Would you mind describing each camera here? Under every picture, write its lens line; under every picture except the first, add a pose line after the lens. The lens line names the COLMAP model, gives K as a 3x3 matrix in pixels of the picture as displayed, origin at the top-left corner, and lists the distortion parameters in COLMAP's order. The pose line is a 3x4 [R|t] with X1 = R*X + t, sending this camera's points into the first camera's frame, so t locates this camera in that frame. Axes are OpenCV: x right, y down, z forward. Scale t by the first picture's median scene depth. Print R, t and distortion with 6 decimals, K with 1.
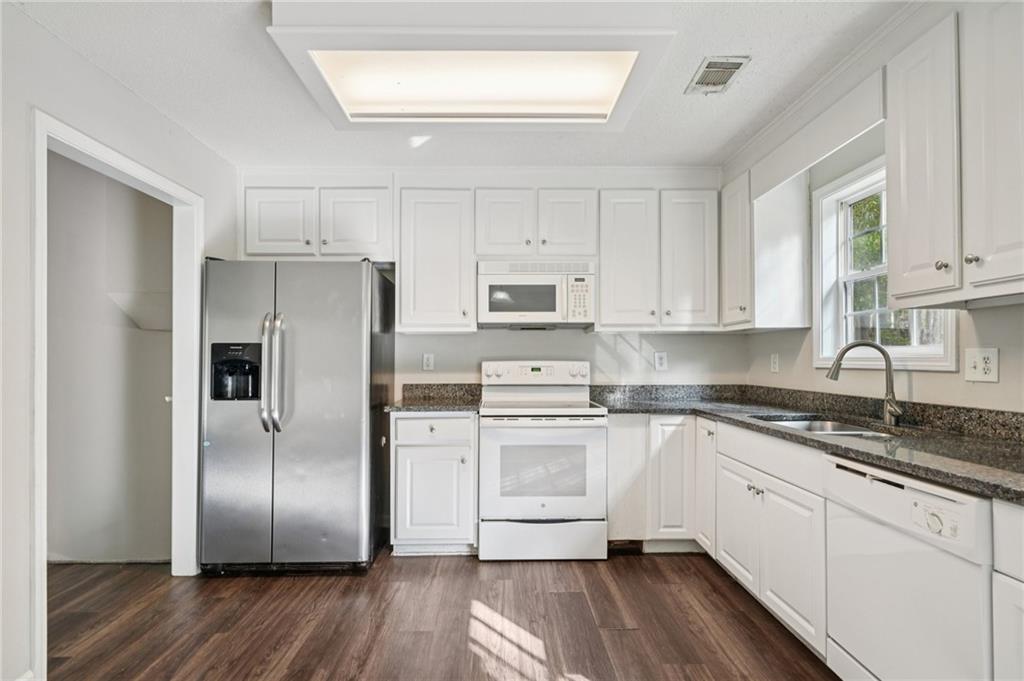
lens RADIAL K [[536.8, 0, 510.4], [0, 536.8, 352.3], [0, 0, 1]] dist [0.004356, 0.000844]
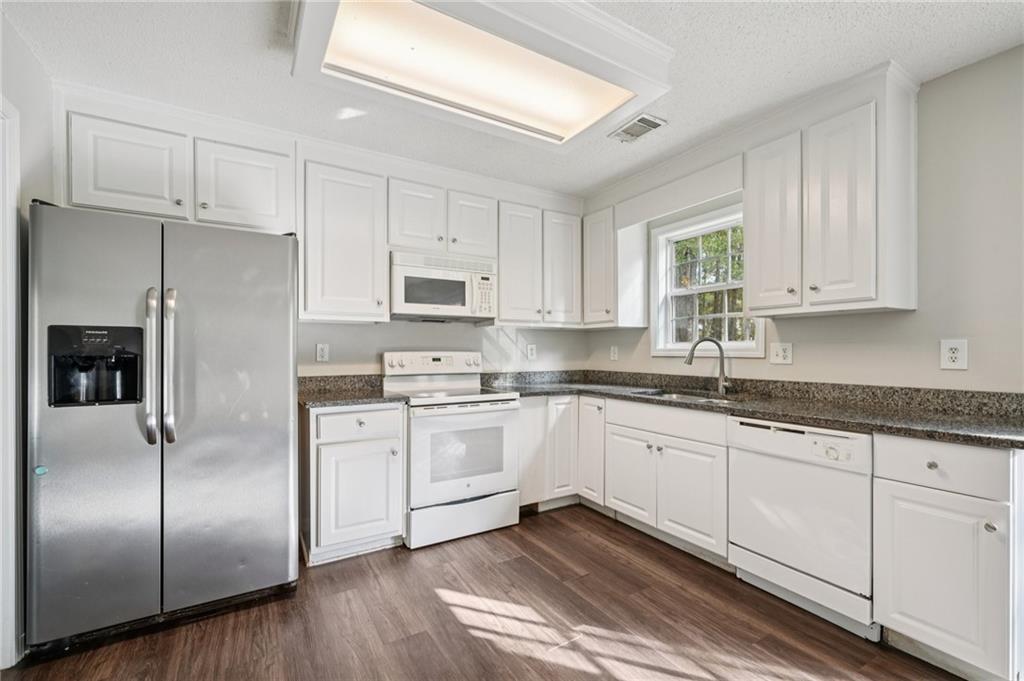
lens RADIAL K [[455.0, 0, 538.9], [0, 455.0, 350.4], [0, 0, 1]] dist [-0.001095, -0.000230]
pose [[0.848326, 0.002044, 0.529471, -0.305788], [-0.008011, 0.999928, 0.008976, 0.004836], [-0.529414, -0.011856, 0.848281, 0.155355]]
